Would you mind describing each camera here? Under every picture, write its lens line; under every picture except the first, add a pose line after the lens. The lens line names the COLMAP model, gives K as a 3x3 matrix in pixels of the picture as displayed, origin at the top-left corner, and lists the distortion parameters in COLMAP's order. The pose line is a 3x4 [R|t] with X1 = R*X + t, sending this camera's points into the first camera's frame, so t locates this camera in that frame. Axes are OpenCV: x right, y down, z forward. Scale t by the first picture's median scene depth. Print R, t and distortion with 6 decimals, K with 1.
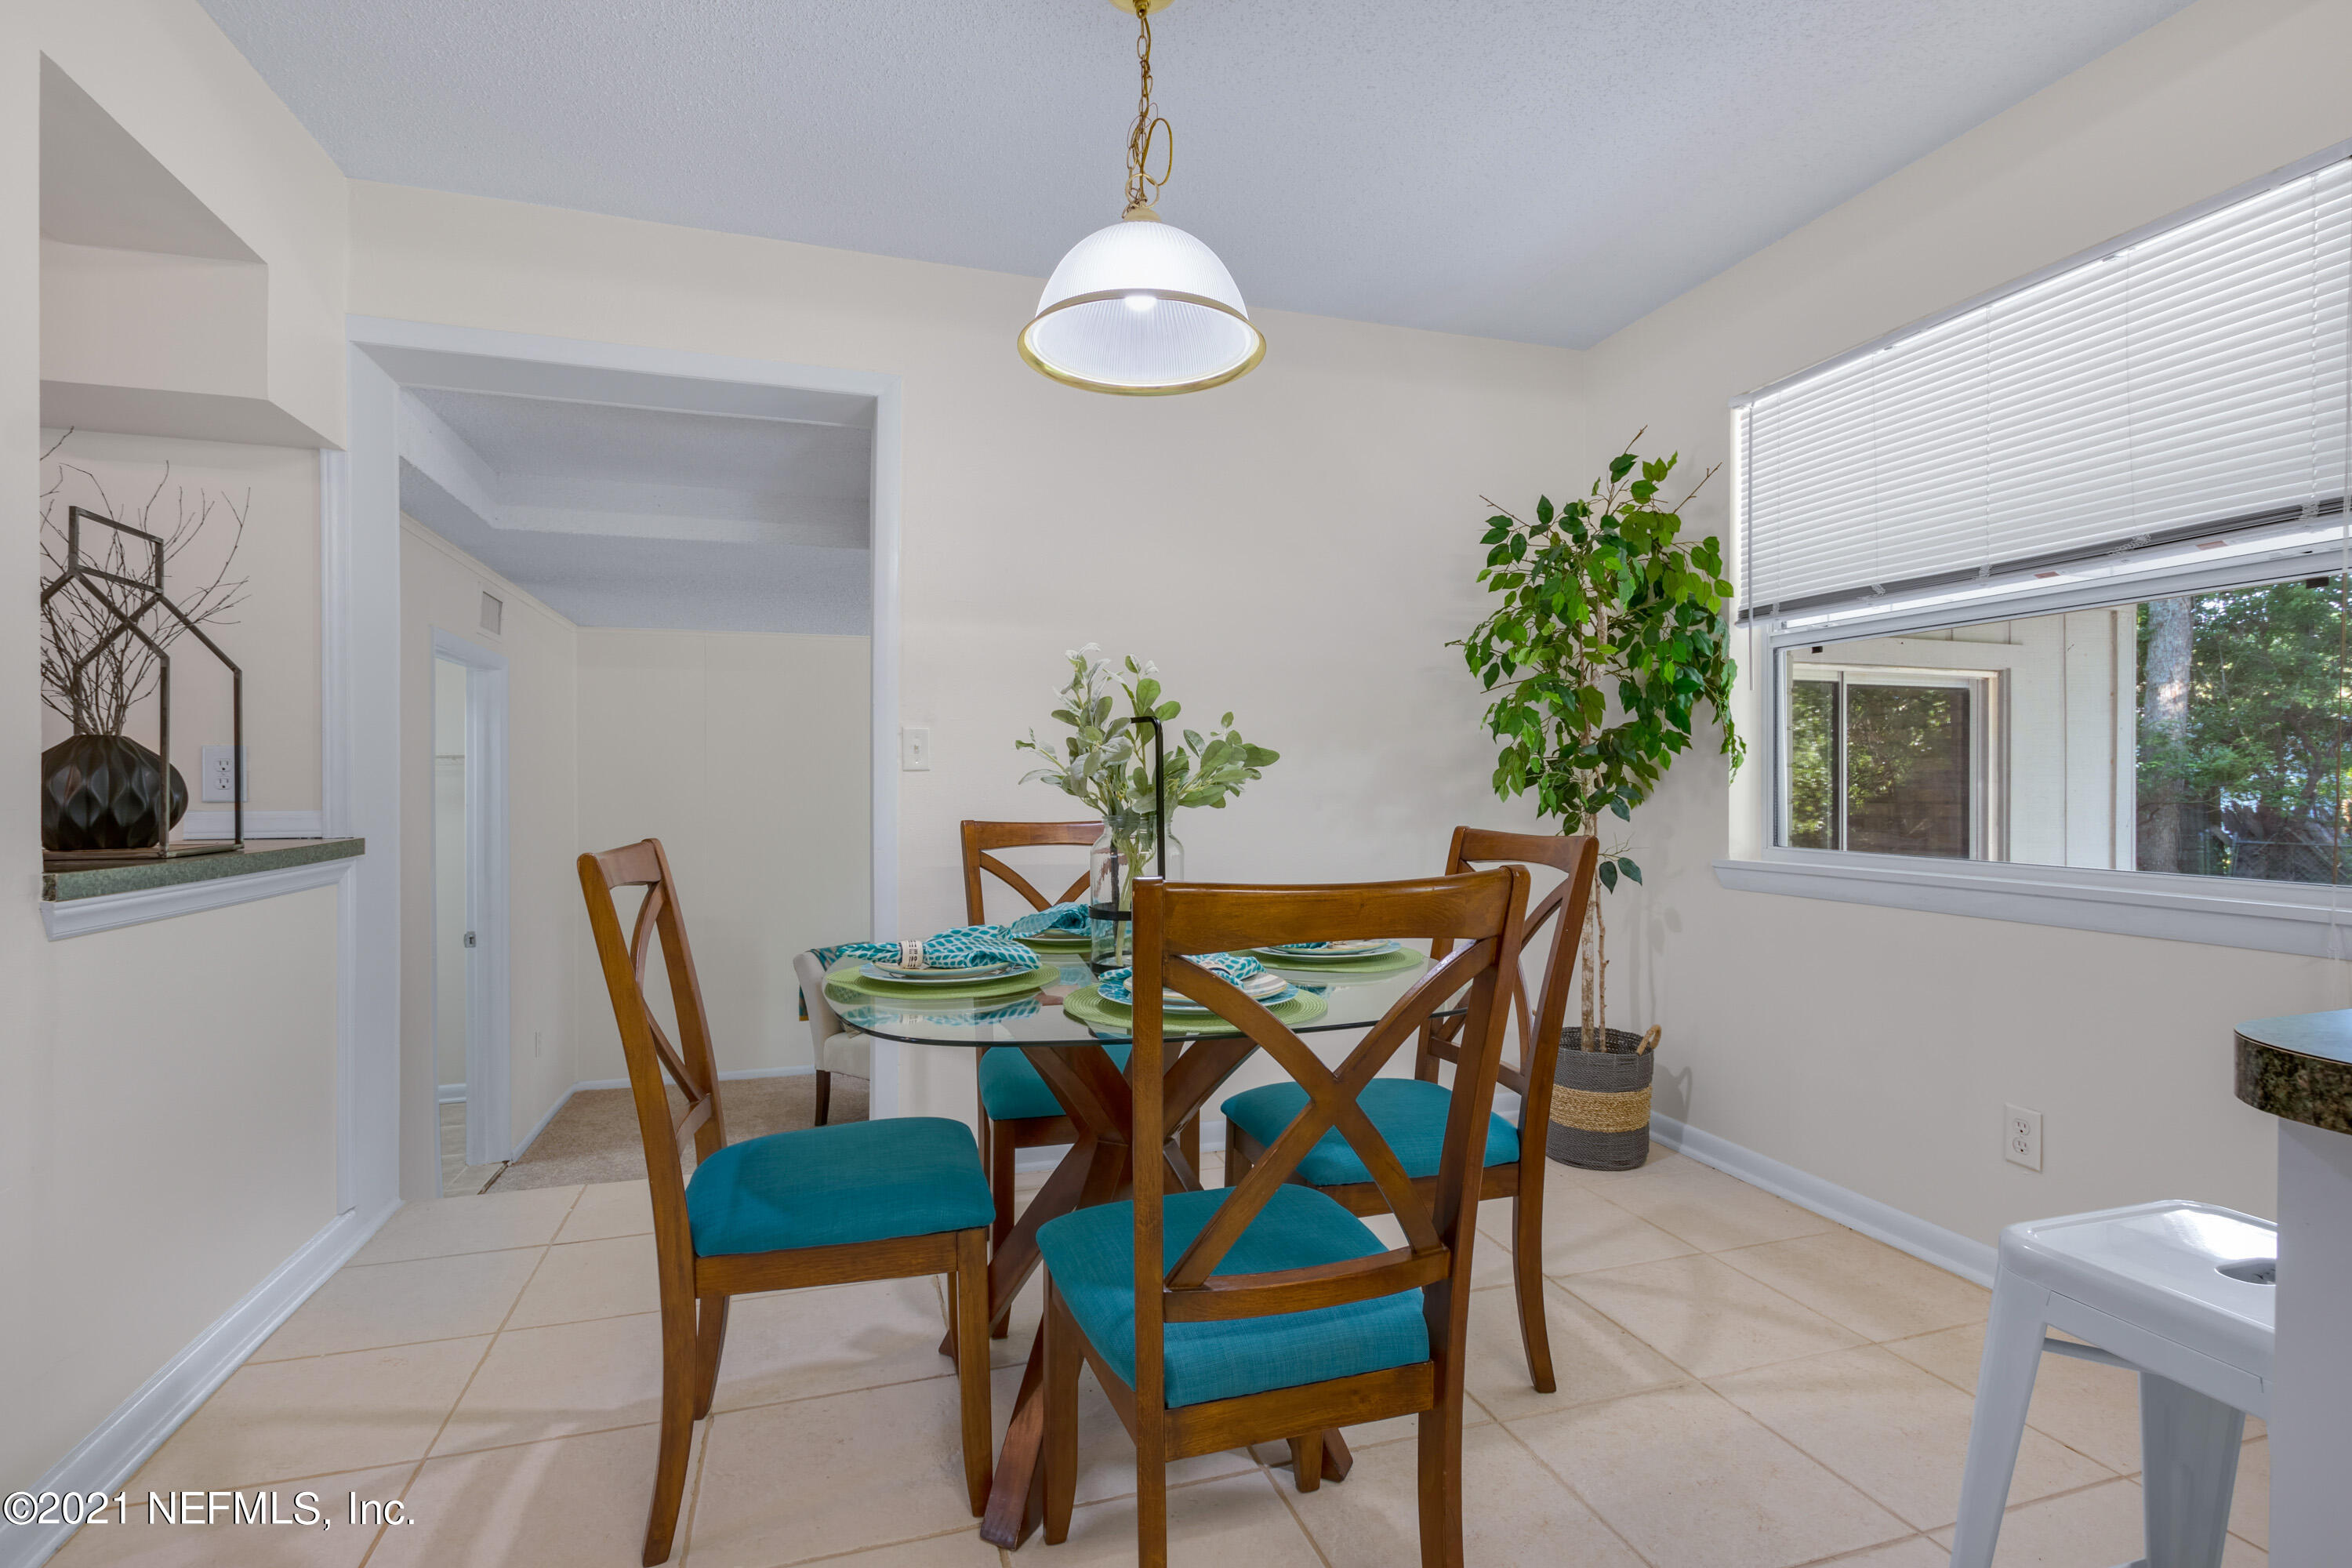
lens RADIAL K [[1091.8, 0, 1171.3], [0, 1091.8, 784.2], [0, 0, 1]] dist [0.006005, -0.000370]
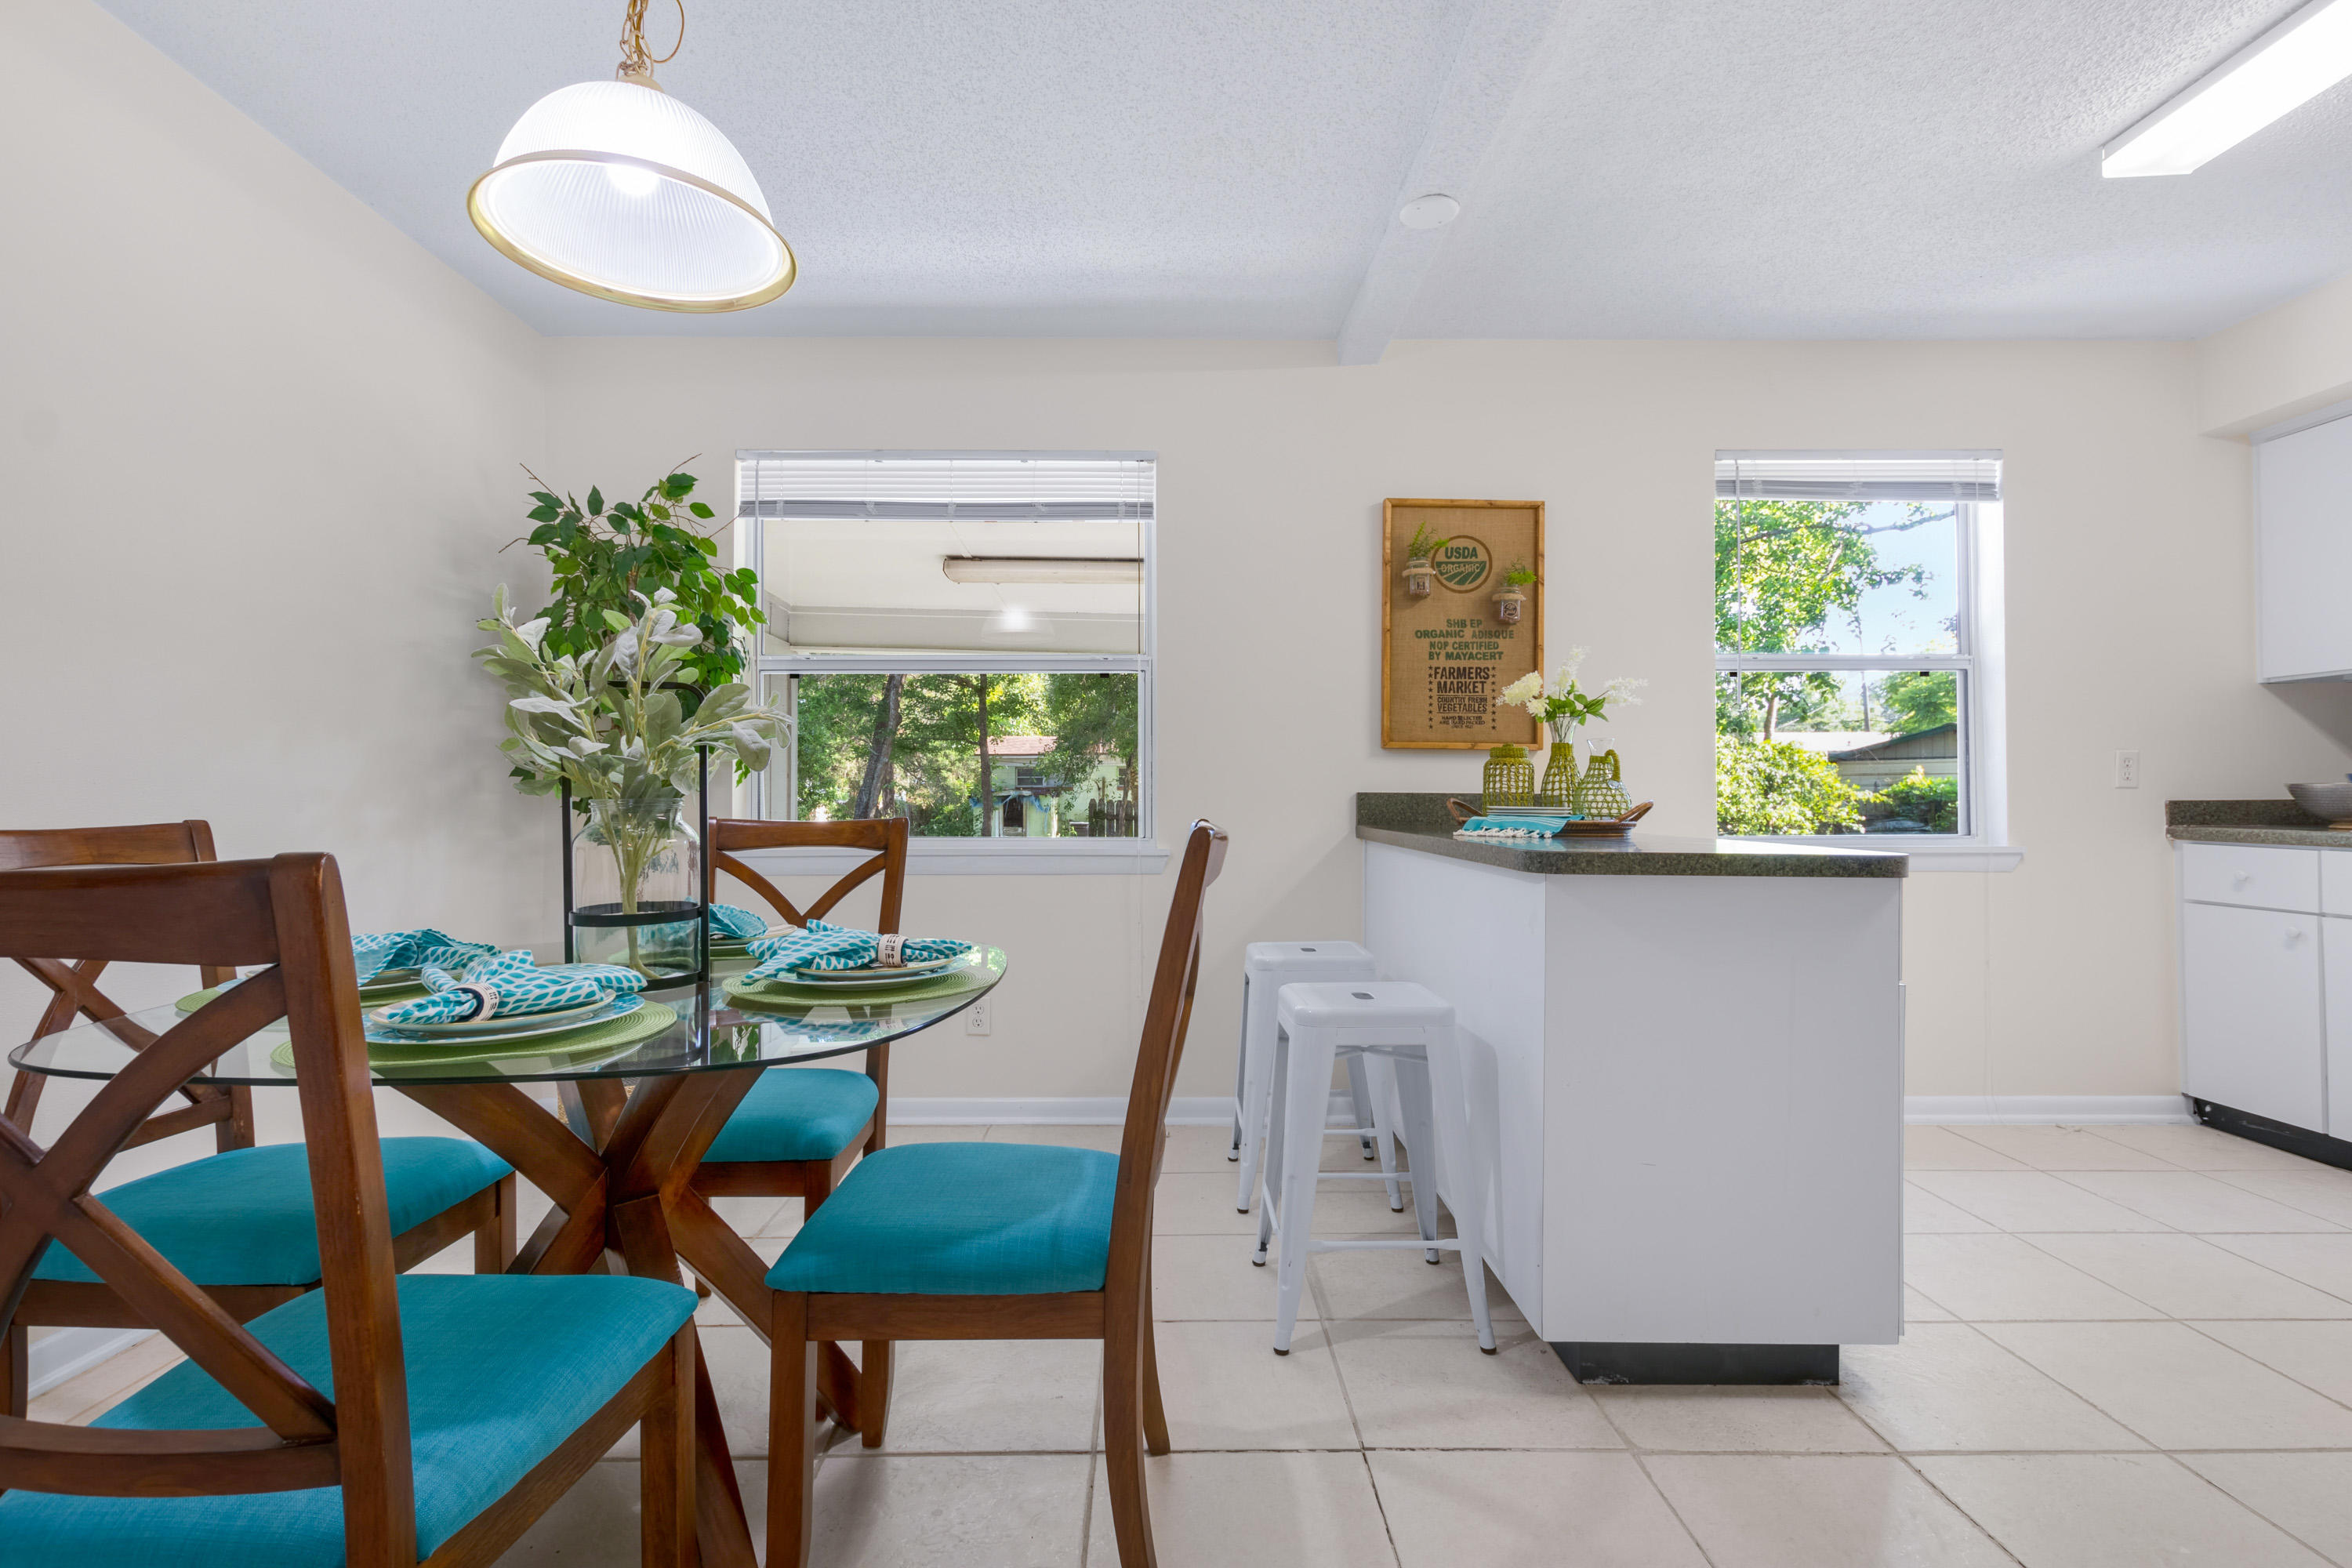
lens RADIAL K [[1078.8, 0, 1169.9], [0, 1078.8, 784.6], [0, 0, 1]] dist [0.002307, 0.000429]
pose [[0.293571, 0.014136, 0.955833, -0.555419], [0.003333, 0.999869, -0.015811, 0.025731], [-0.955931, 0.007827, 0.293485, 0.292918]]
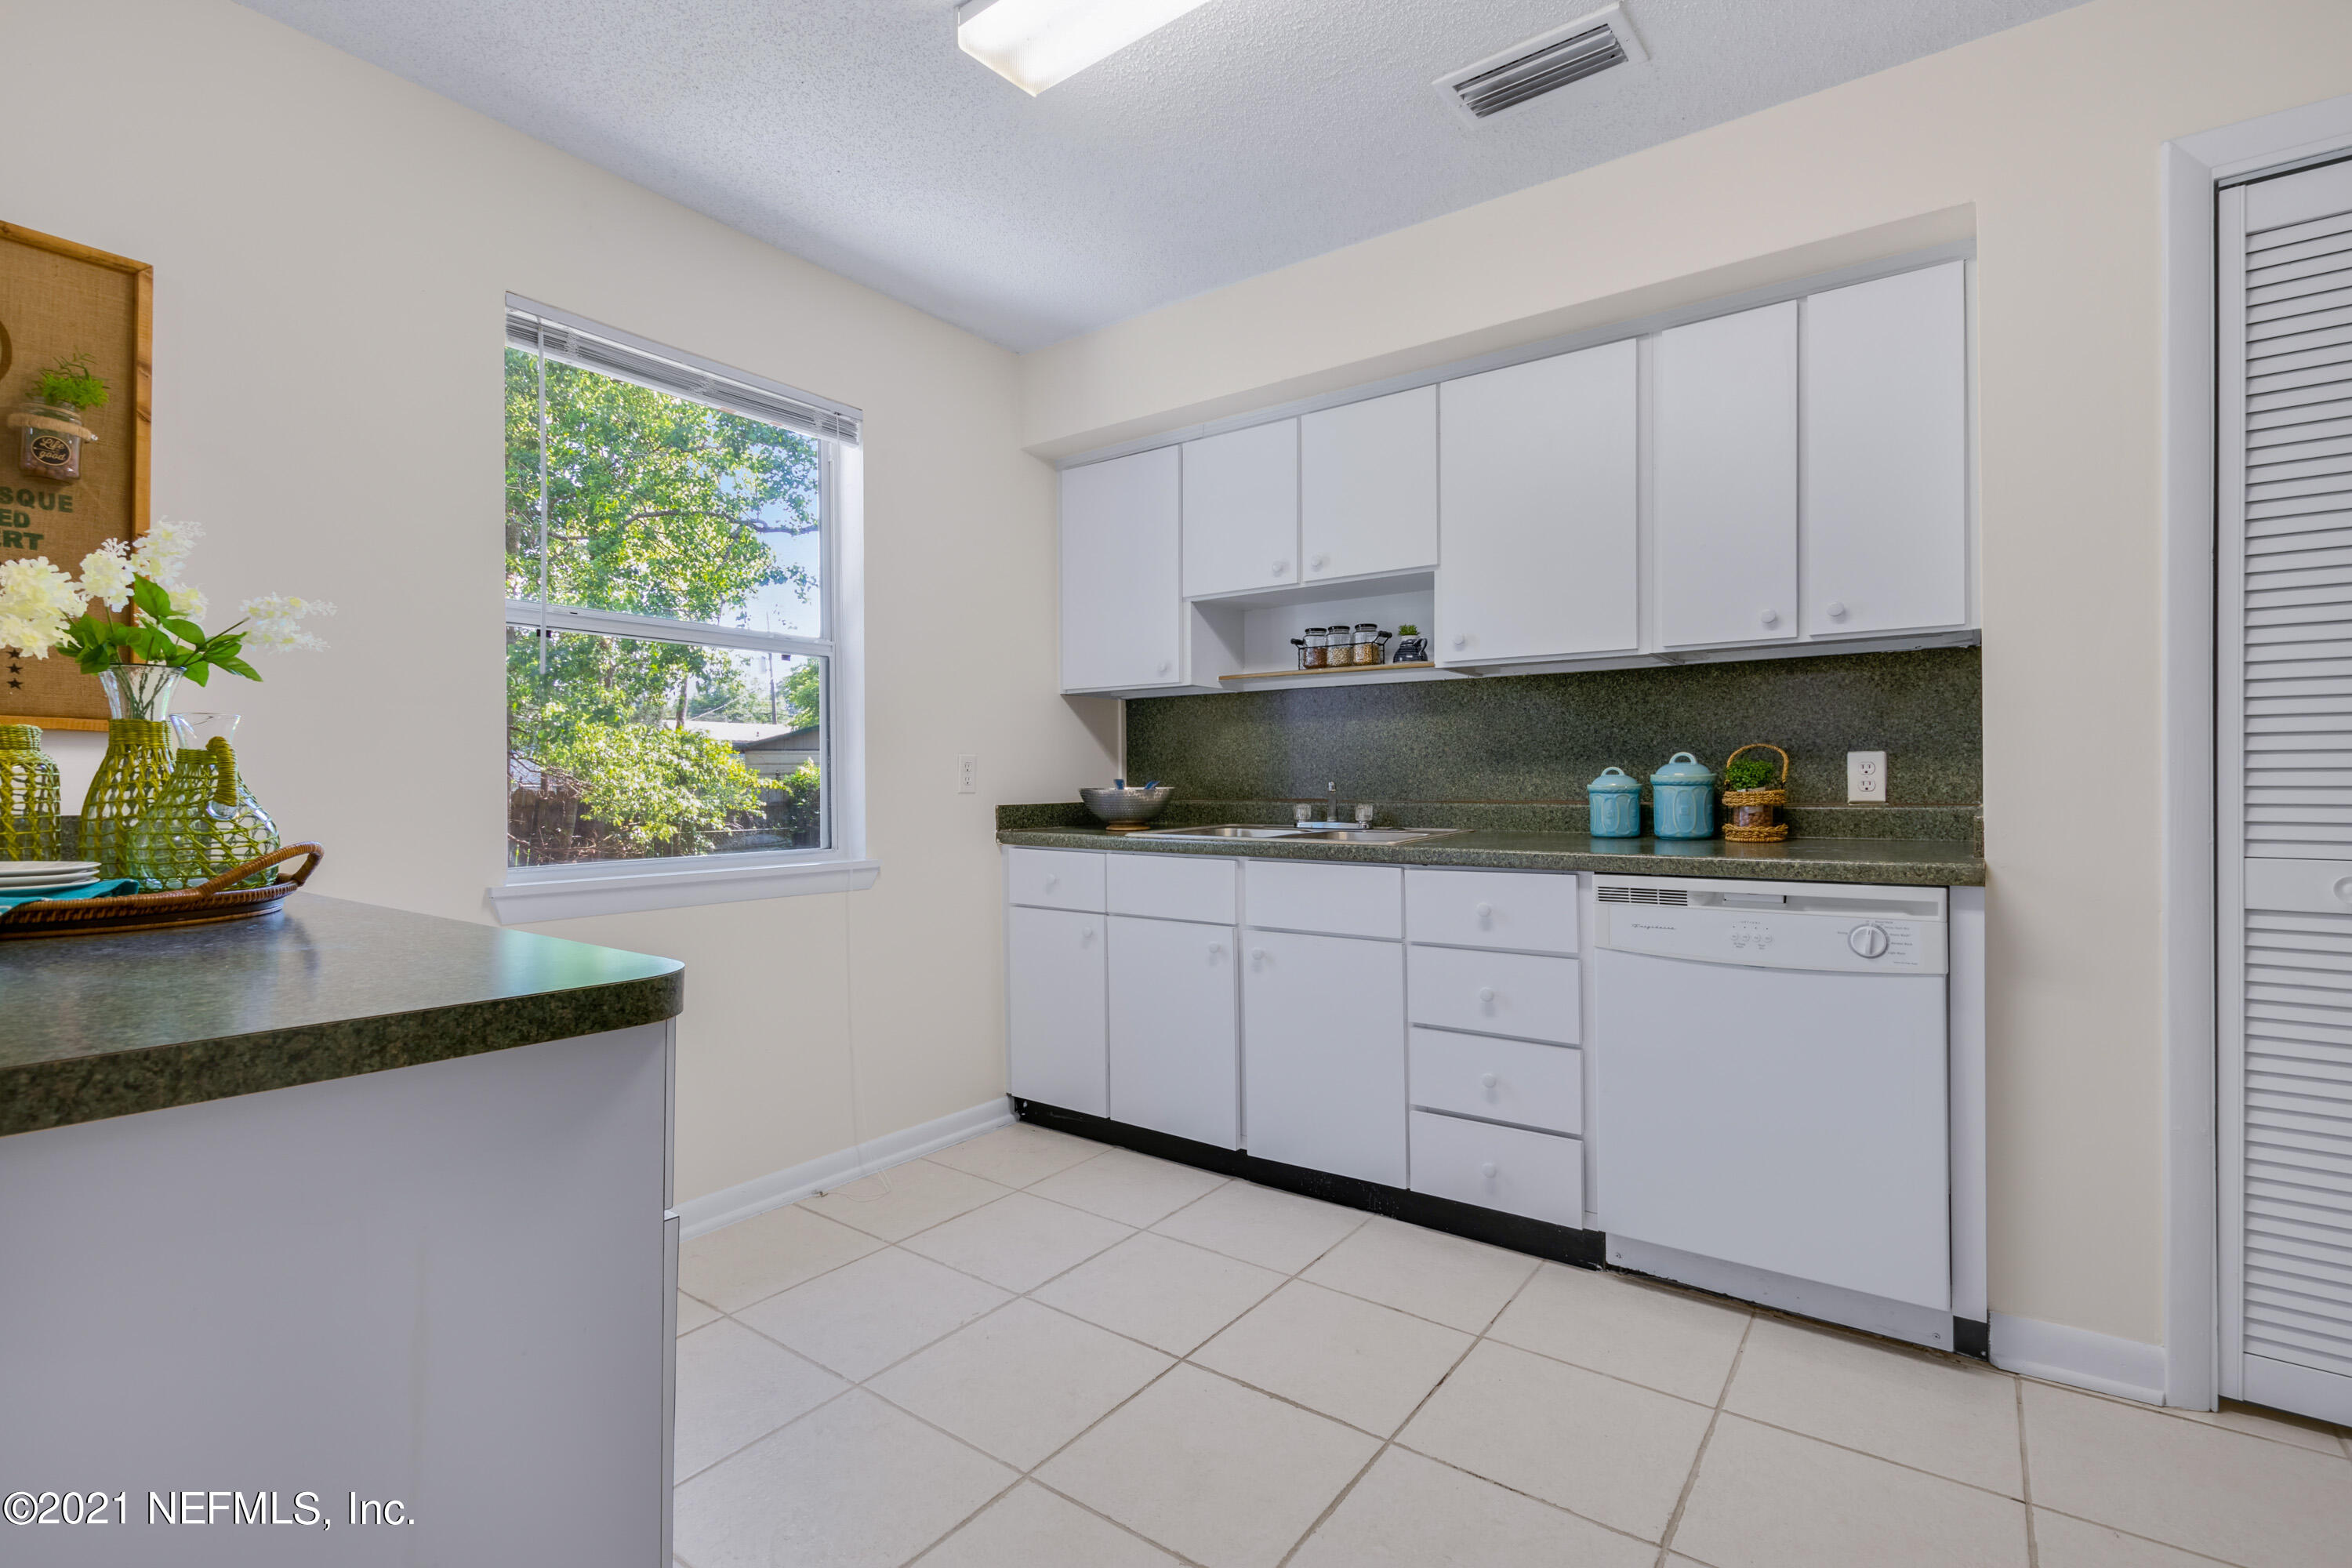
lens RADIAL K [[1078.8, 0, 1169.9], [0, 1078.8, 784.6], [0, 0, 1]] dist [0.002307, 0.000429]
pose [[-0.587003, 0.001757, 0.809583, -0.086118], [0.006310, 0.999977, 0.002405, -0.001803], [-0.809560, 0.006520, -0.587001, 0.103667]]
